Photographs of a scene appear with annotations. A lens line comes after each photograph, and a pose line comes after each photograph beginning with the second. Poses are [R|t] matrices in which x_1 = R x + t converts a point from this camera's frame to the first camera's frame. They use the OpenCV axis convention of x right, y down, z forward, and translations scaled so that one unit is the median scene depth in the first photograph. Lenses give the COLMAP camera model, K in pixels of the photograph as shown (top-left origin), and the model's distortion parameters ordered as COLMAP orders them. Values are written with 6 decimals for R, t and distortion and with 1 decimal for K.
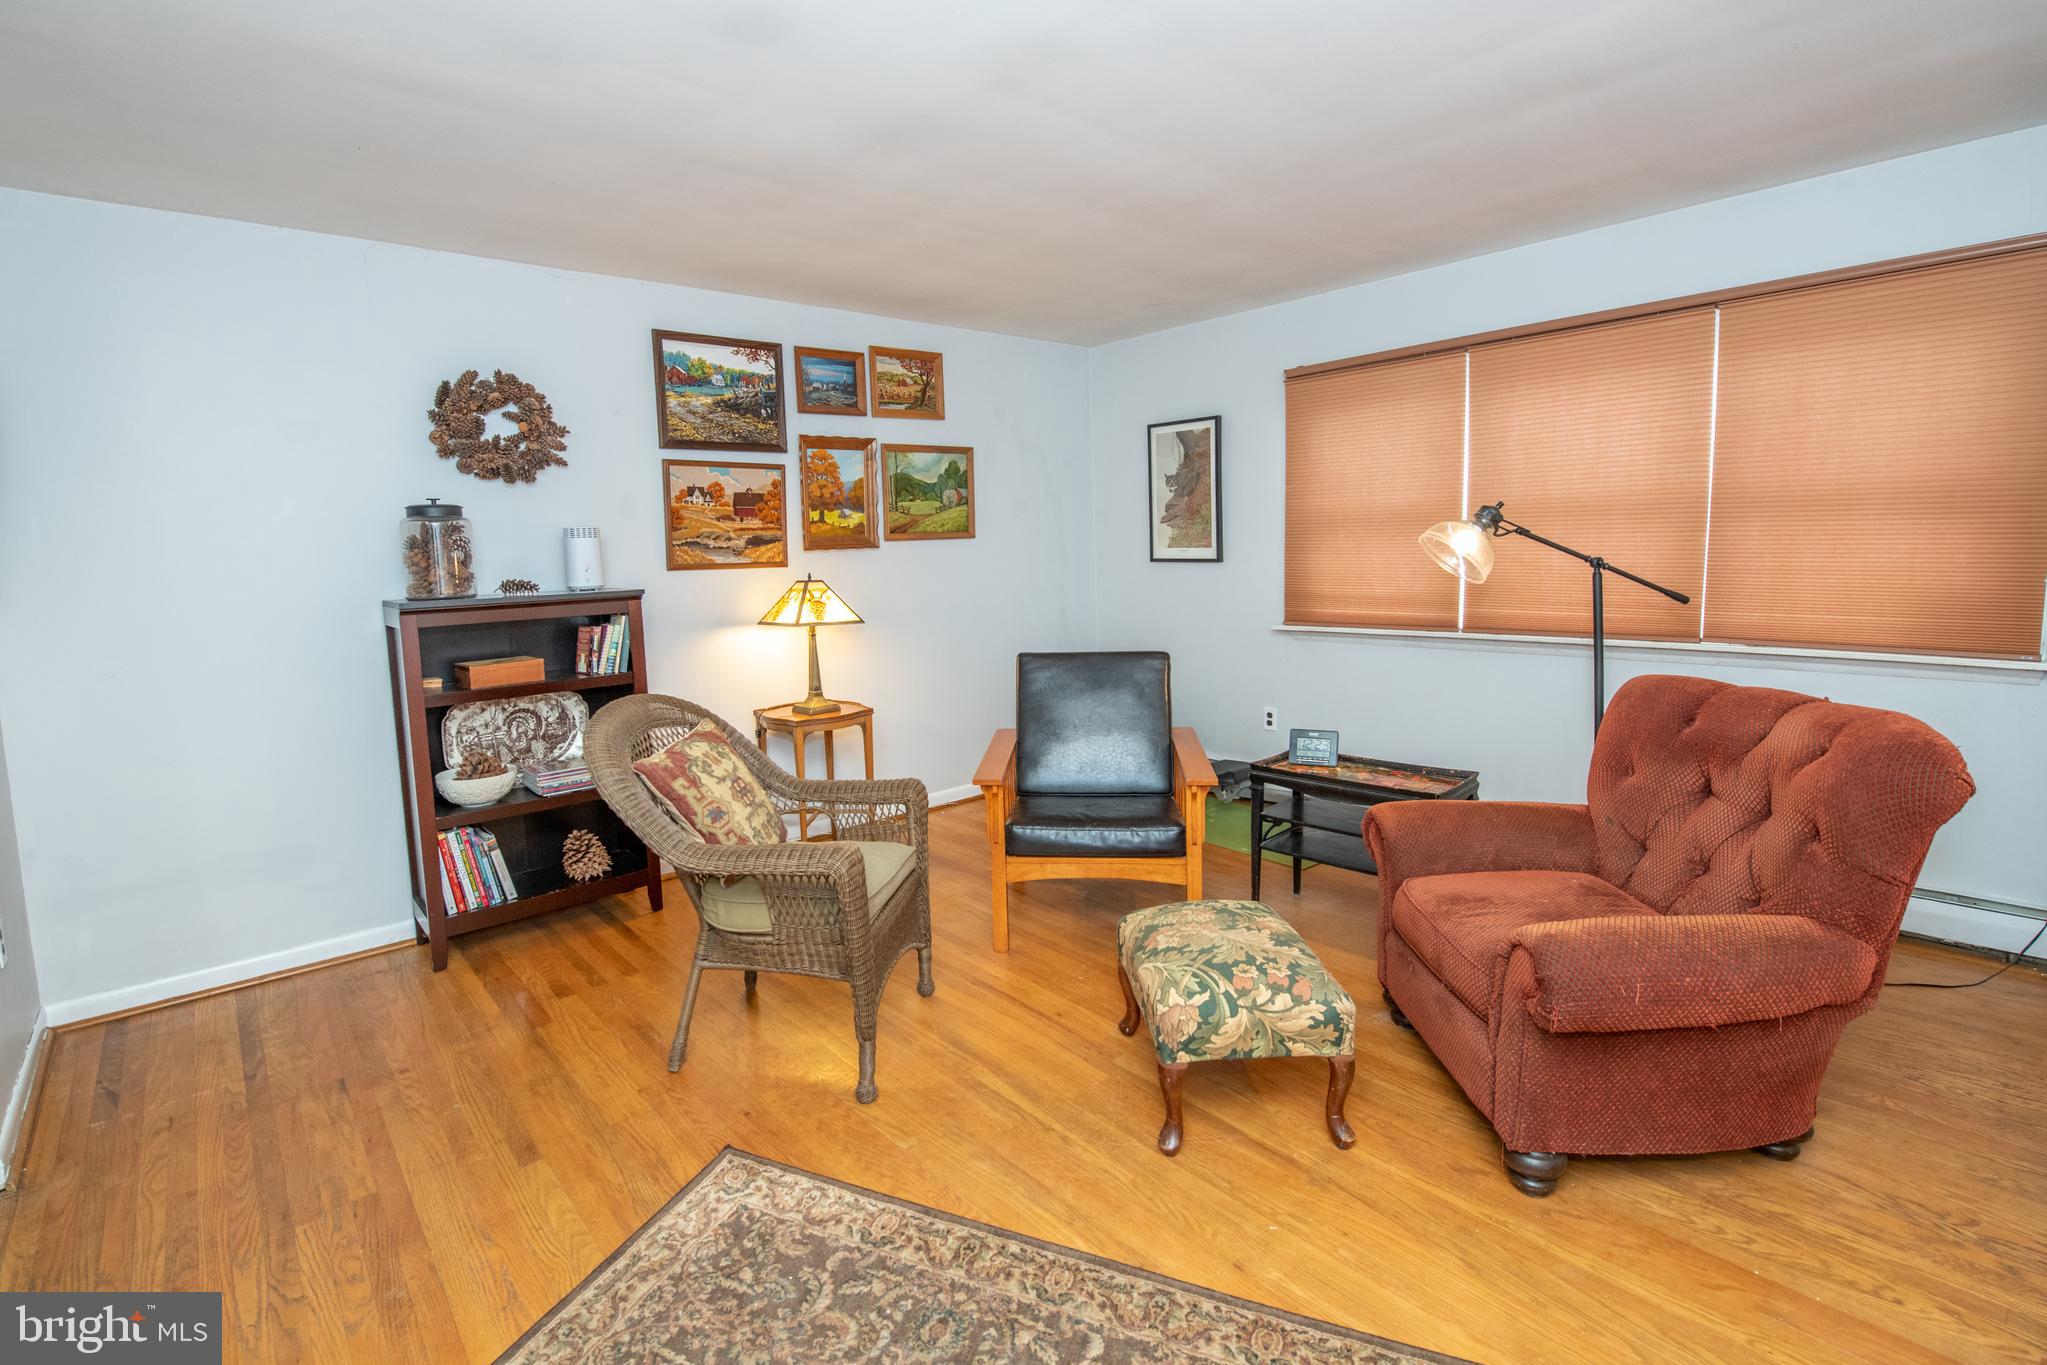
lens RADIAL K [[922.5, 0, 985.4], [0, 922.5, 642.3], [0, 0, 1]] dist [-0.015747, -0.001643]
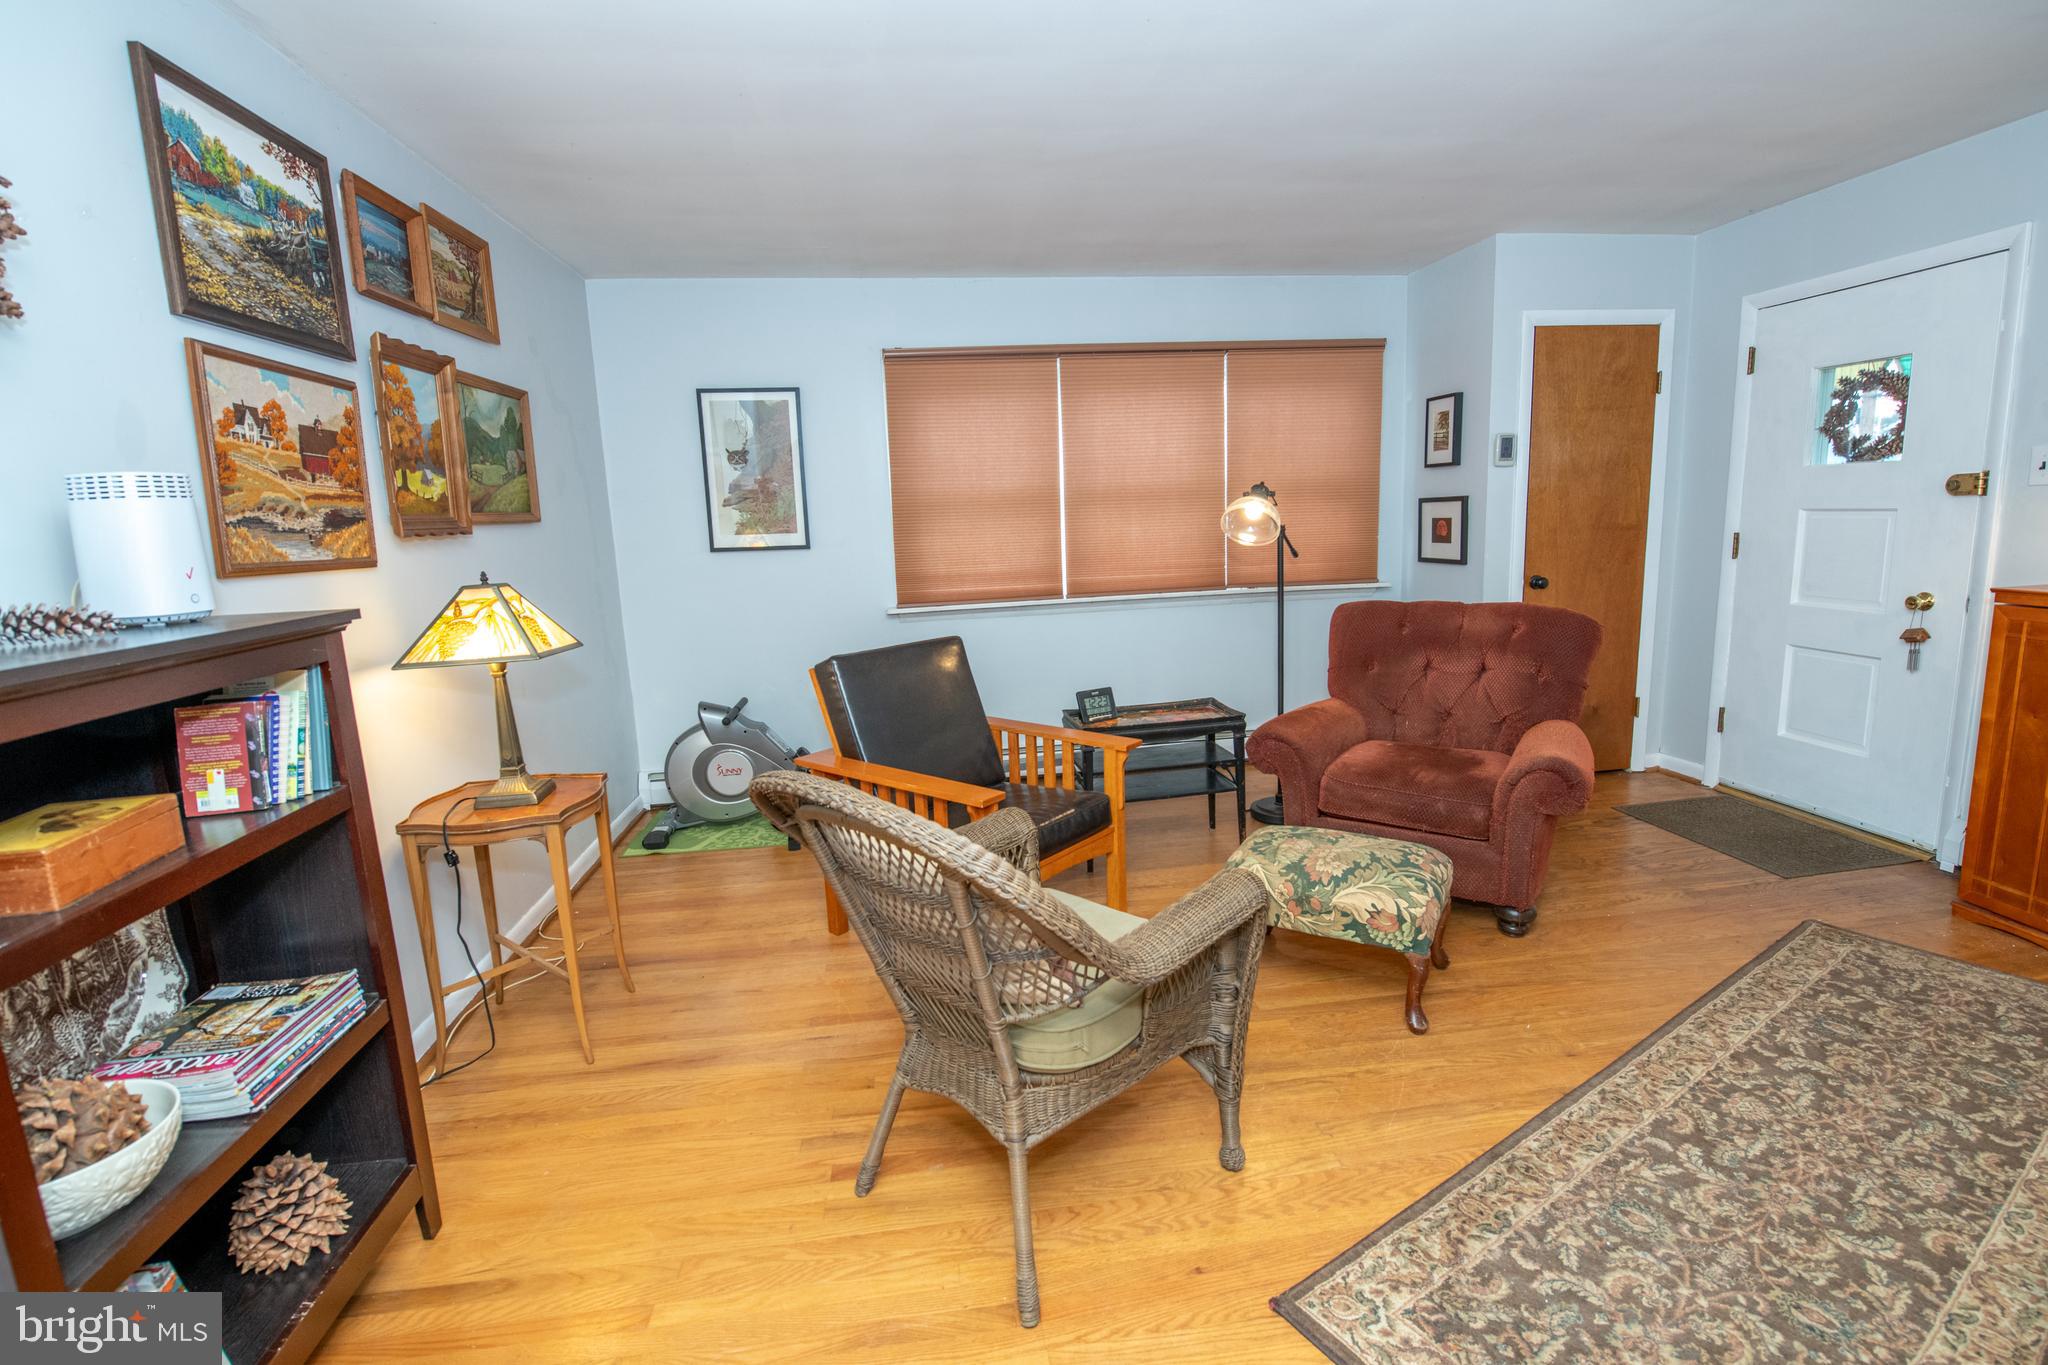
lens RADIAL K [[917.2, 0, 1019.9], [0, 917.2, 669.3], [0, 0, 1]] dist [-0.009562, -0.004488]
pose [[0.549395, -0.129255, 0.825505, -0.586235], [0.109499, 0.990580, 0.082227, -0.027887], [-0.828357, 0.045217, 0.558373, 0.456001]]
